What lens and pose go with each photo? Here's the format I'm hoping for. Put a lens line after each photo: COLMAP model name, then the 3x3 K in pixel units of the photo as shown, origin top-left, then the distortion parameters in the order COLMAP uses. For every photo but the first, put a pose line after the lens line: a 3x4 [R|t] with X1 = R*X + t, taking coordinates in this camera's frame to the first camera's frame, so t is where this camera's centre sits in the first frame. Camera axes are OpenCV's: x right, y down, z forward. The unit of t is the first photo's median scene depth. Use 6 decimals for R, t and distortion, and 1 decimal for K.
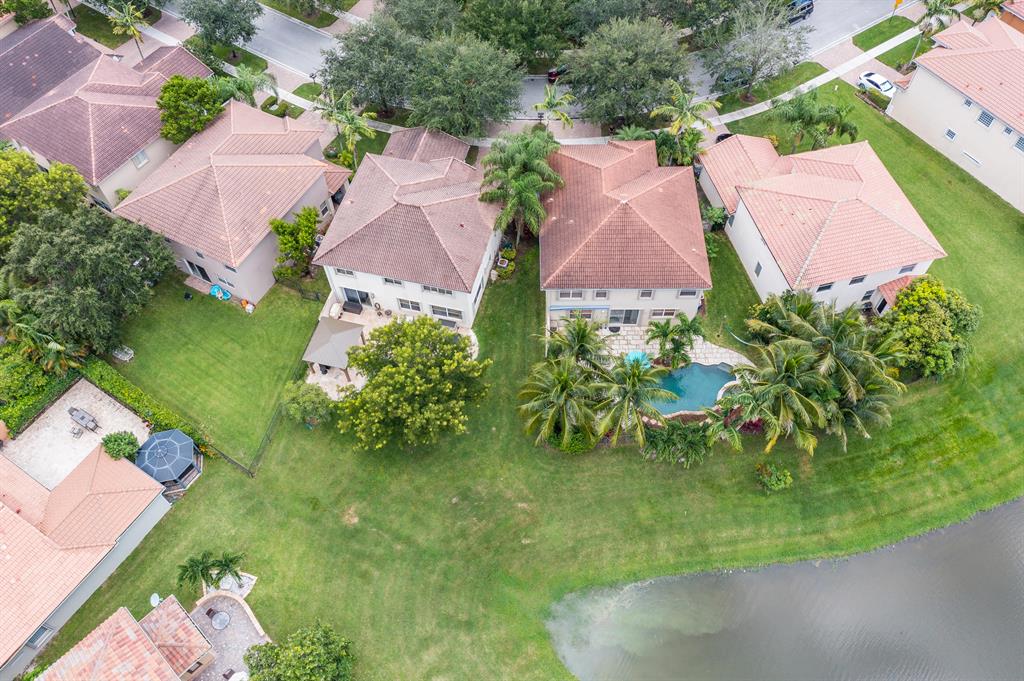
lens RADIAL K [[810.1, 0, 512.4], [0, 810.1, 333.9], [0, 0, 1]] dist [0.002275, -0.001088]
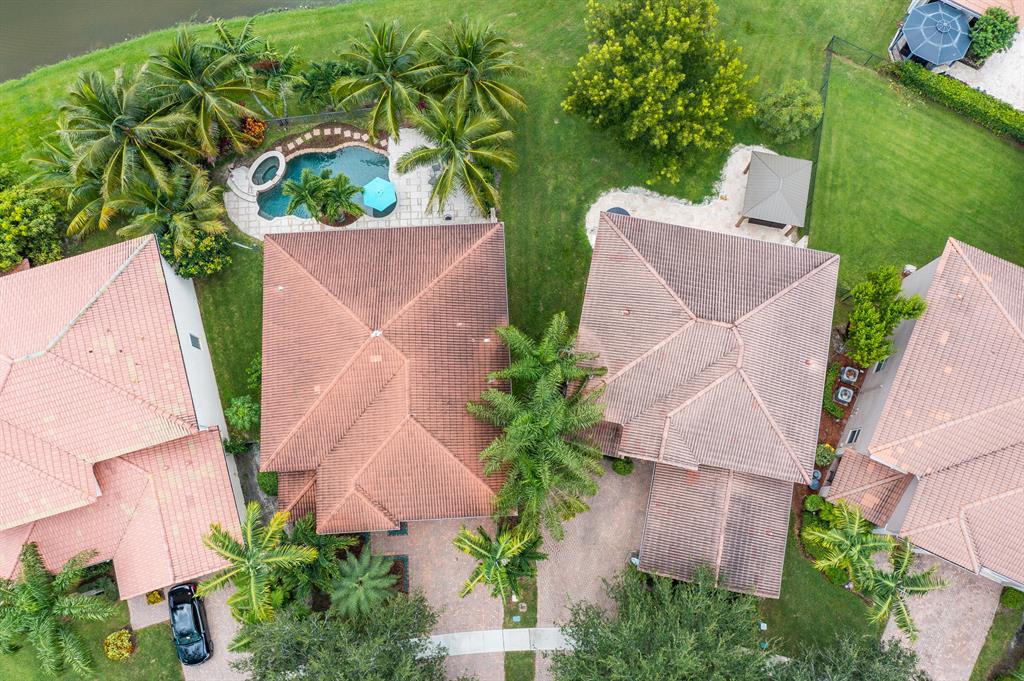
lens RADIAL K [[810.1, 0, 512.4], [0, 810.1, 333.9], [0, 0, 1]] dist [0.002275, -0.001088]
pose [[-0.998171, 0.057662, 0.018139, 0.019117], [-0.027878, -0.705392, 0.708269, -0.609978], [0.053635, 0.706468, 0.705709, 0.549771]]
